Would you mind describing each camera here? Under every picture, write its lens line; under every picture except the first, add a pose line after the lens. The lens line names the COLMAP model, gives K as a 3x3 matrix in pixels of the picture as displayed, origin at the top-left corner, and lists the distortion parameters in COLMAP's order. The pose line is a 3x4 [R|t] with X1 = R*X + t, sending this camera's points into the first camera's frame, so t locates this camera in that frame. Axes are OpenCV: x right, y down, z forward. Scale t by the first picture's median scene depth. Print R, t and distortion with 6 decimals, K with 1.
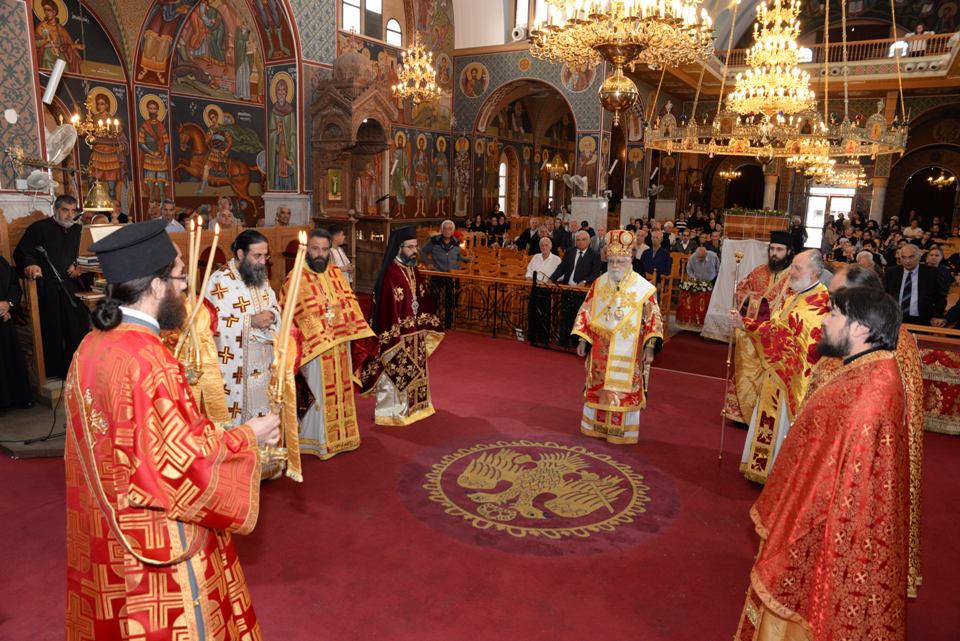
lens RADIAL K [[662.0, 0, 480.0], [0, 662.0, 320.5], [0, 0, 1]] dist [-0.124445, 0.120062]
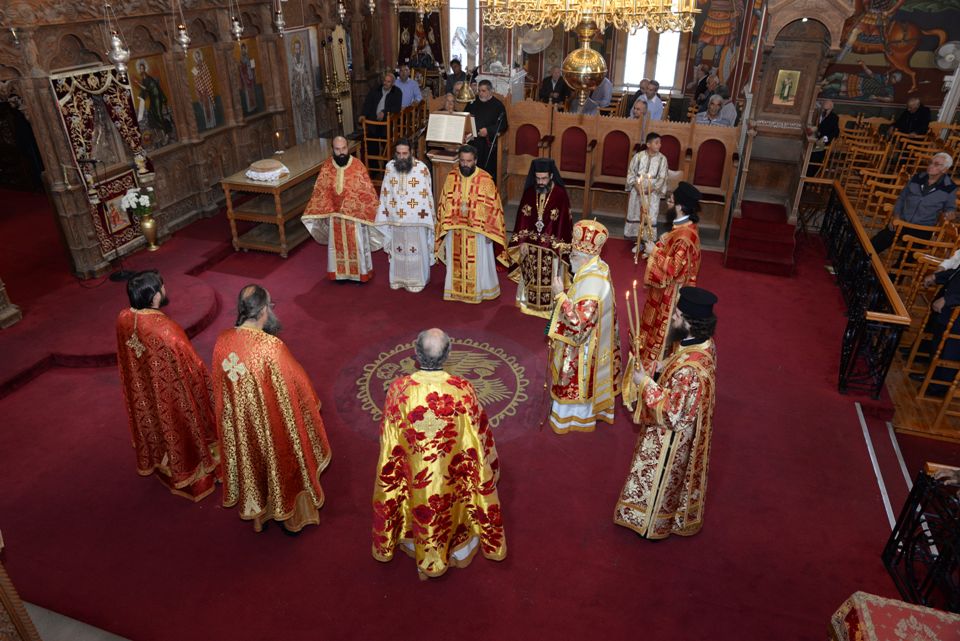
lens RADIAL K [[662.0, 0, 480.0], [0, 662.0, 320.5], [0, 0, 1]] dist [-0.124445, 0.120062]
pose [[0.252243, 0.459888, -0.851397, 0.495982], [-0.198907, 0.885701, 0.419488, -0.178327], [0.947000, 0.063536, 0.314887, 0.277173]]
